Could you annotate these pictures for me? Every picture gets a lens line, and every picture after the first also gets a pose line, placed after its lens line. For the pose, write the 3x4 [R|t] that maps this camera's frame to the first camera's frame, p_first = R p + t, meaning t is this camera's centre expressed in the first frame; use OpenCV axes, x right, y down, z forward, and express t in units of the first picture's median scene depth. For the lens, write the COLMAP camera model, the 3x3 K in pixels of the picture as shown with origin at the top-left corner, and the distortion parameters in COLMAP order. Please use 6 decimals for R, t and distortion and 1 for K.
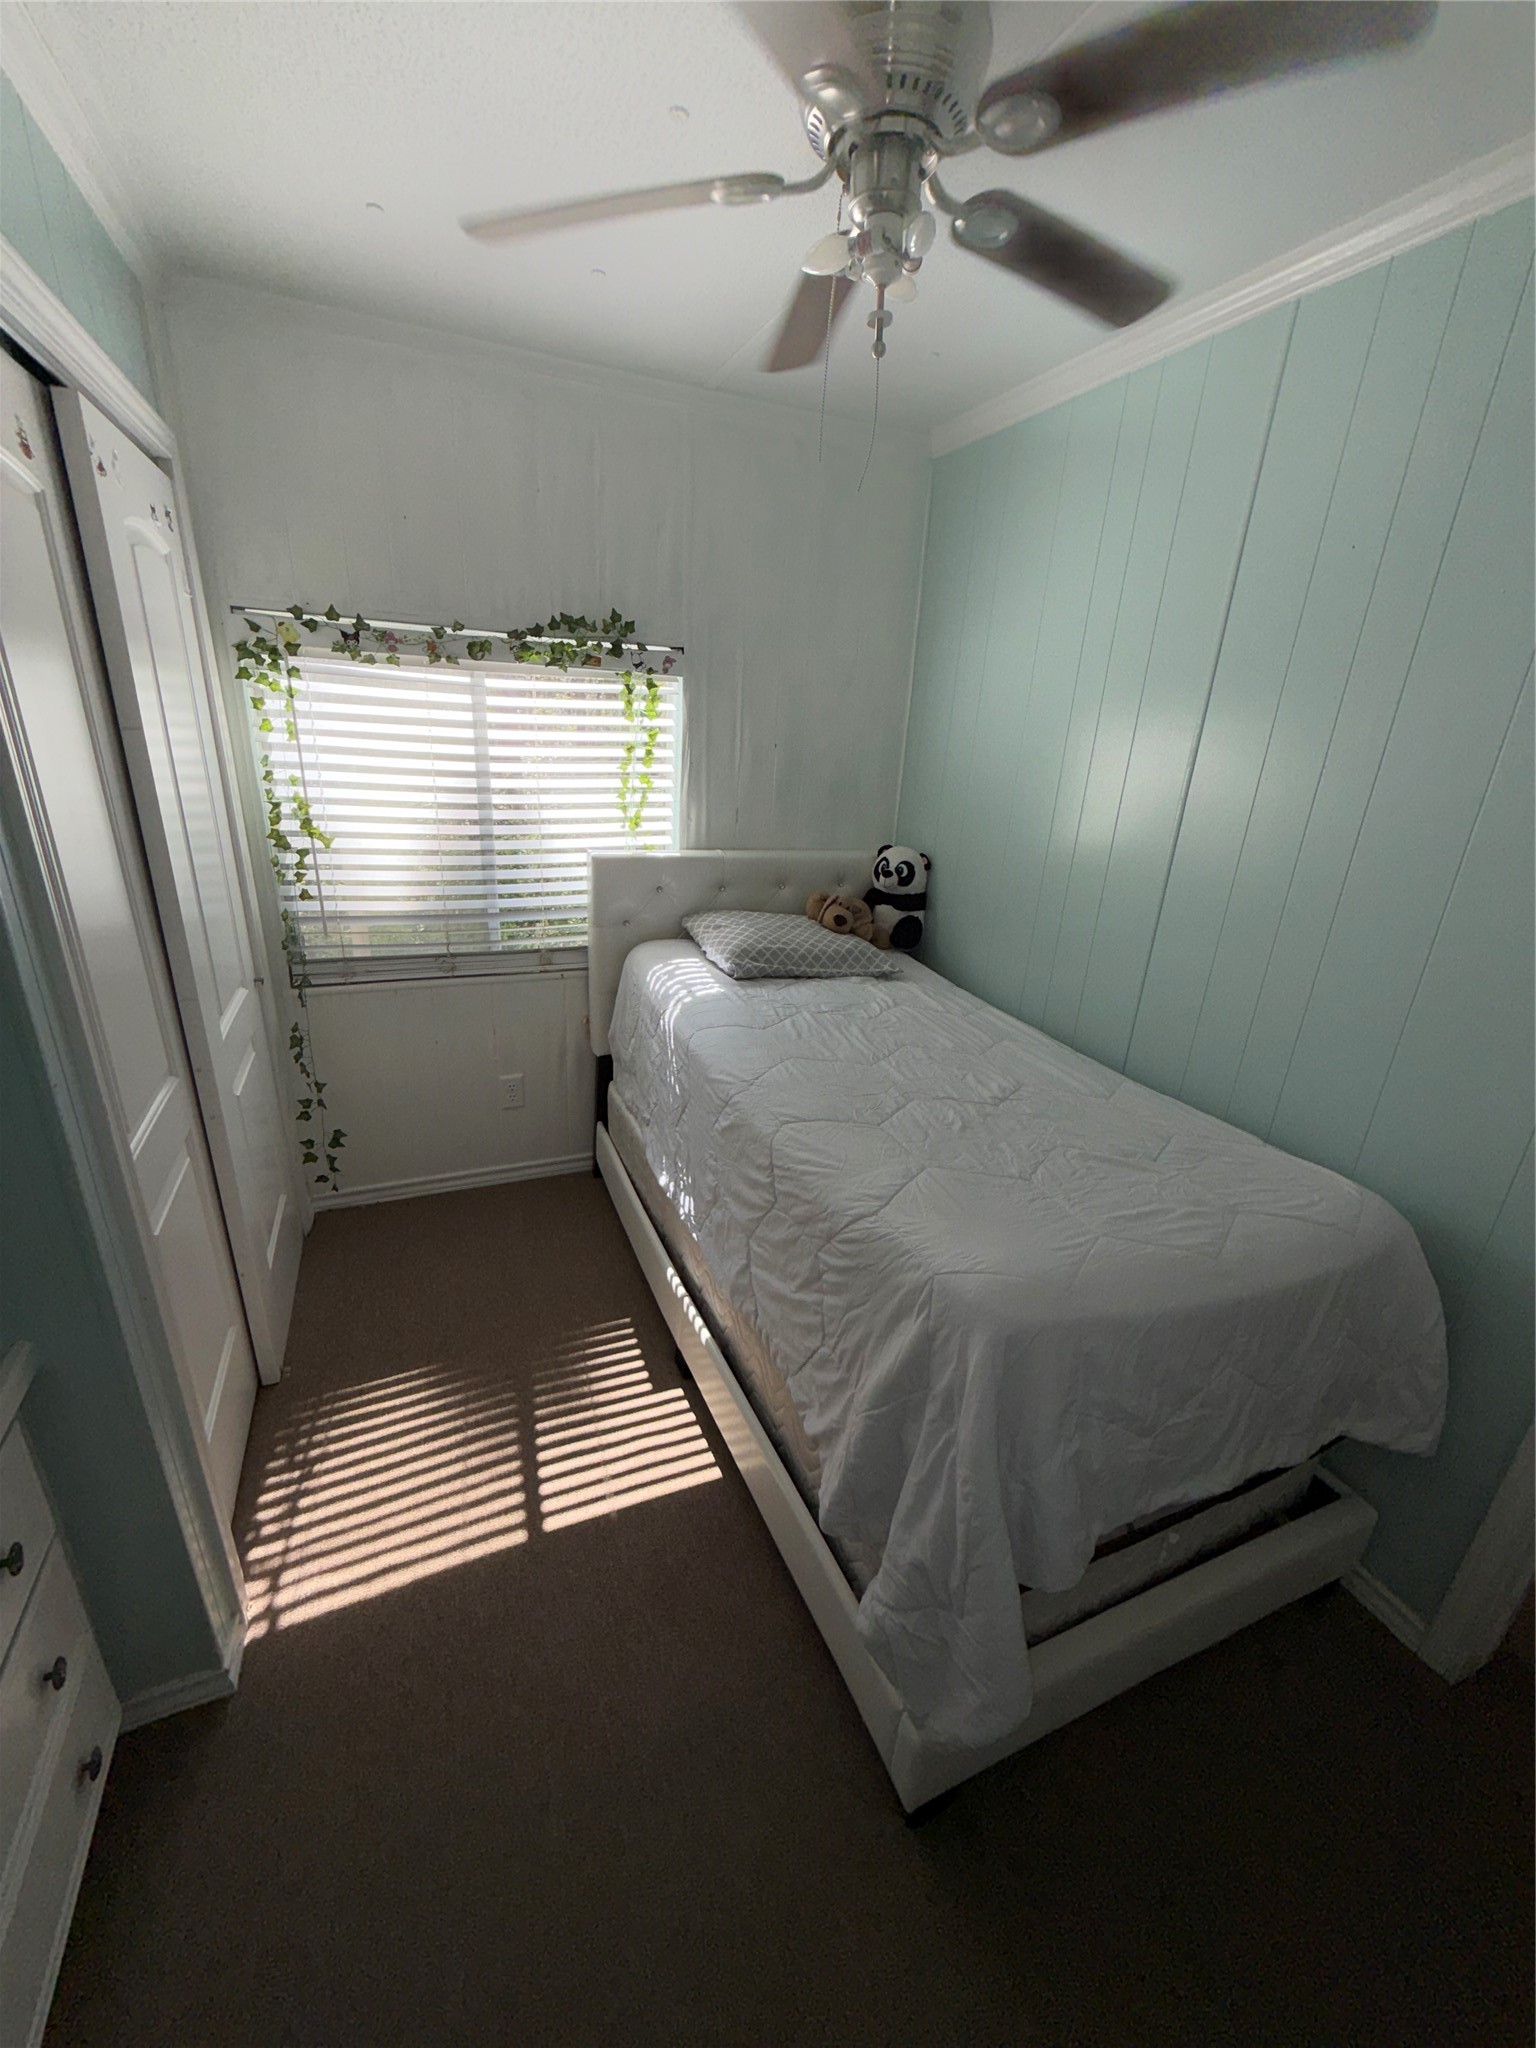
lens RADIAL K [[814.2, 0, 768.8], [0, 814.2, 1018.3], [0, 0, 1]] dist [-0.001059, 0.000044]
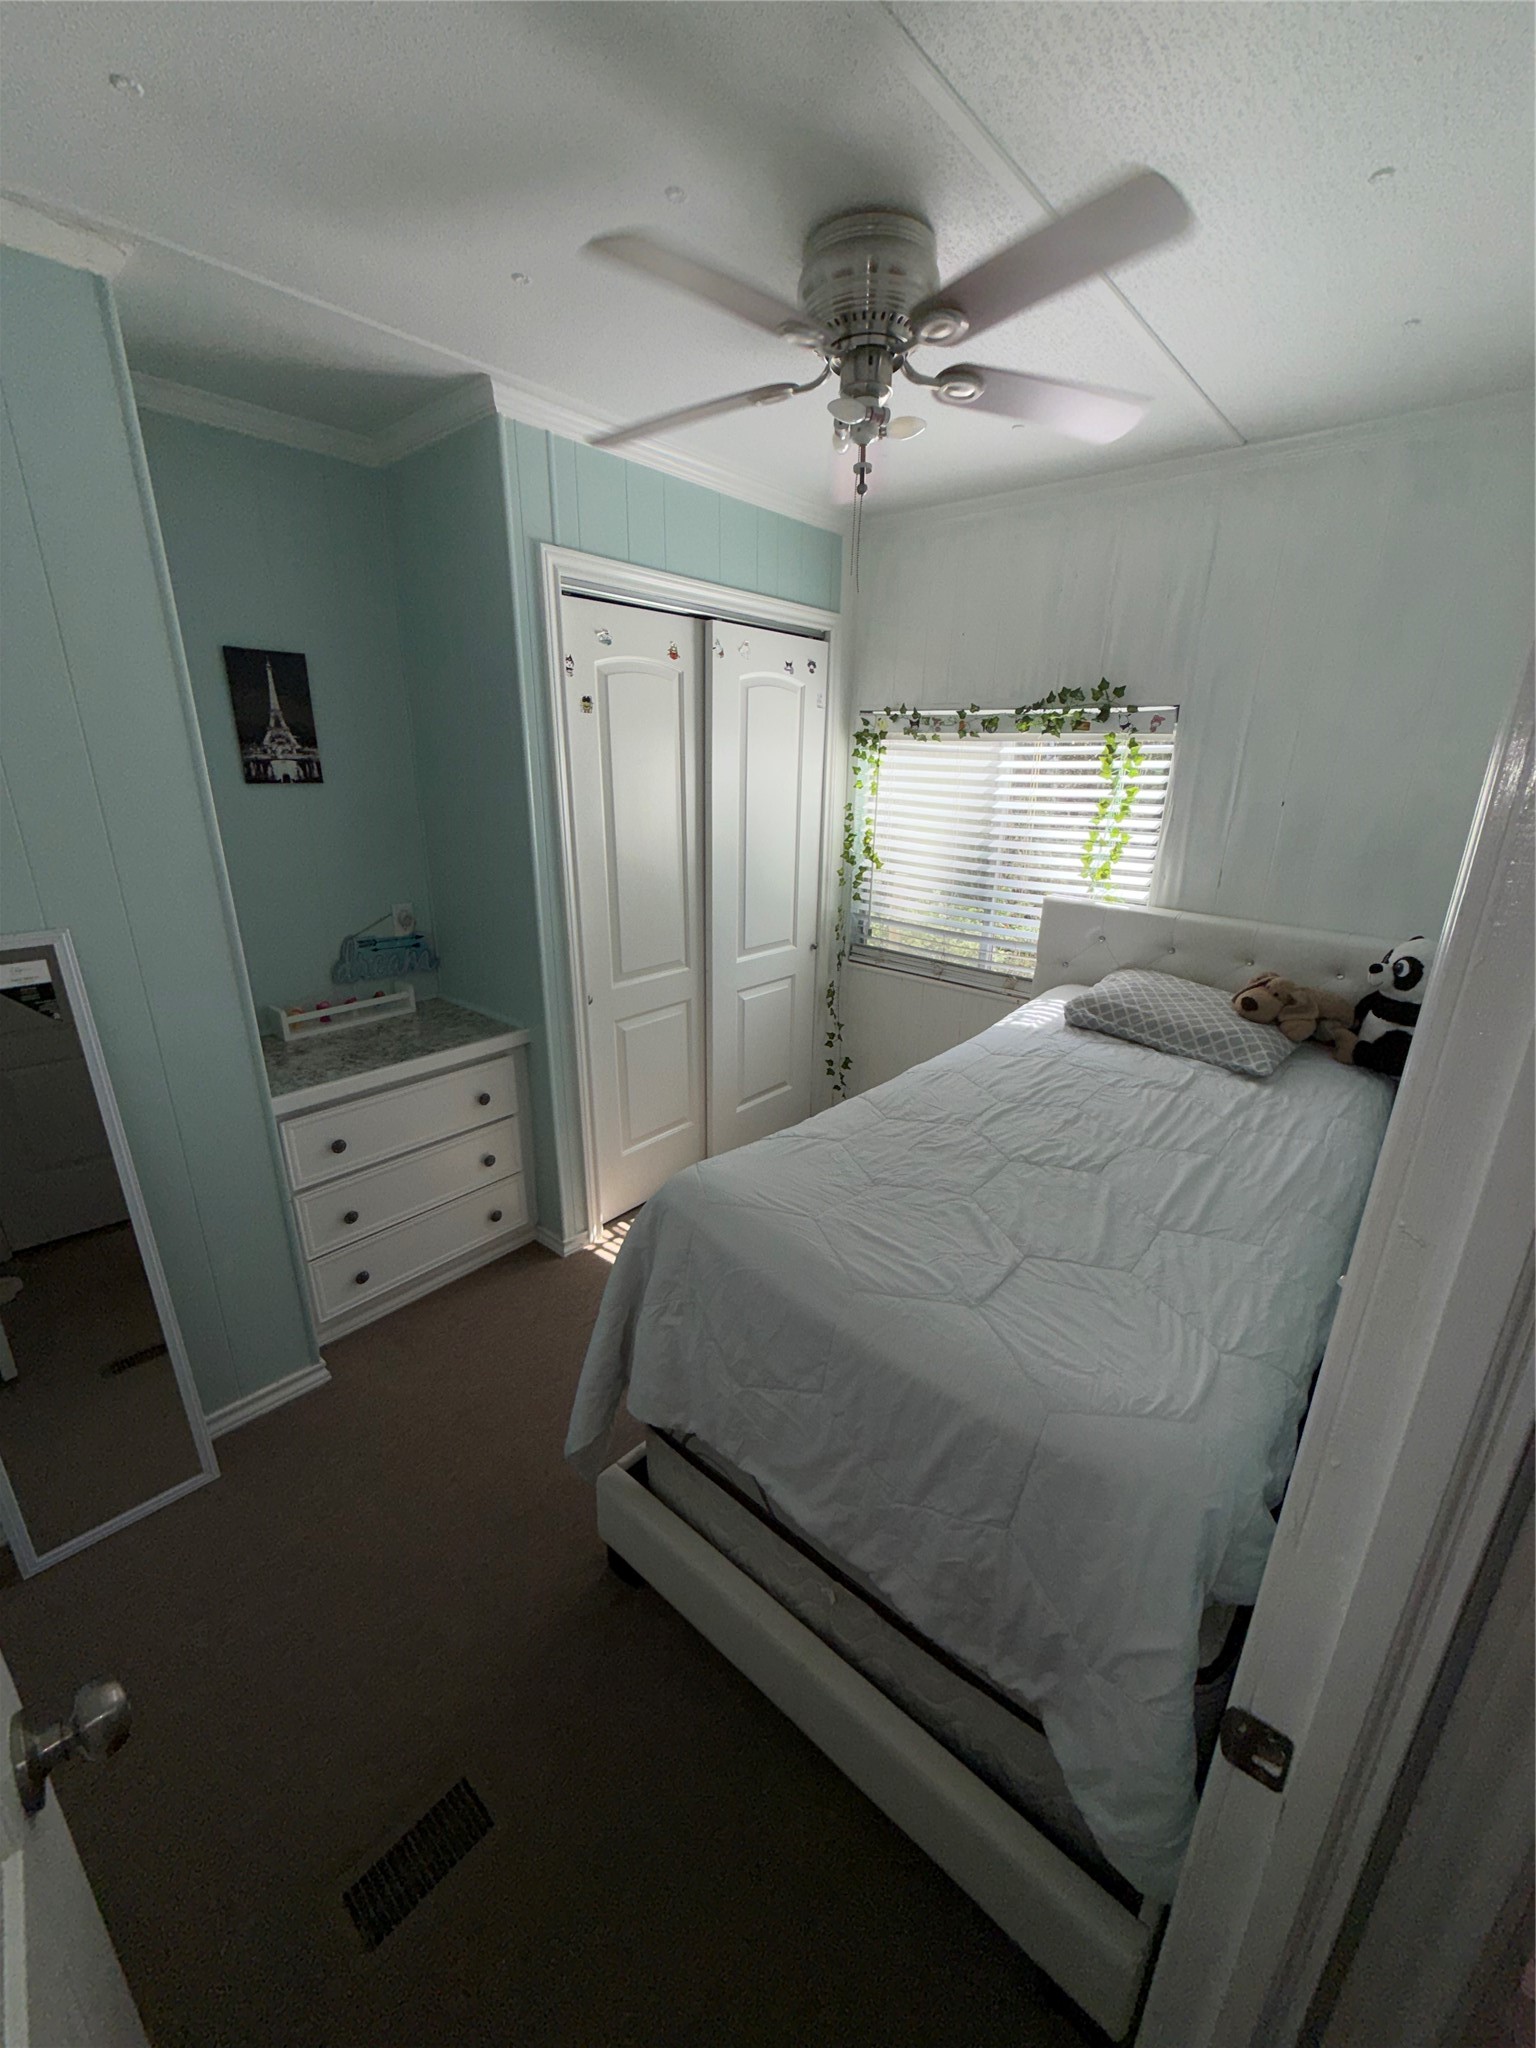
lens RADIAL K [[814.2, 0, 768.8], [0, 814.2, 1018.3], [0, 0, 1]] dist [-0.001059, 0.000044]
pose [[0.439012, 0.232828, -0.867790, 0.657171], [-0.311140, 0.945476, 0.096266, -0.036163], [0.842888, 0.227743, 0.487517, 0.190475]]
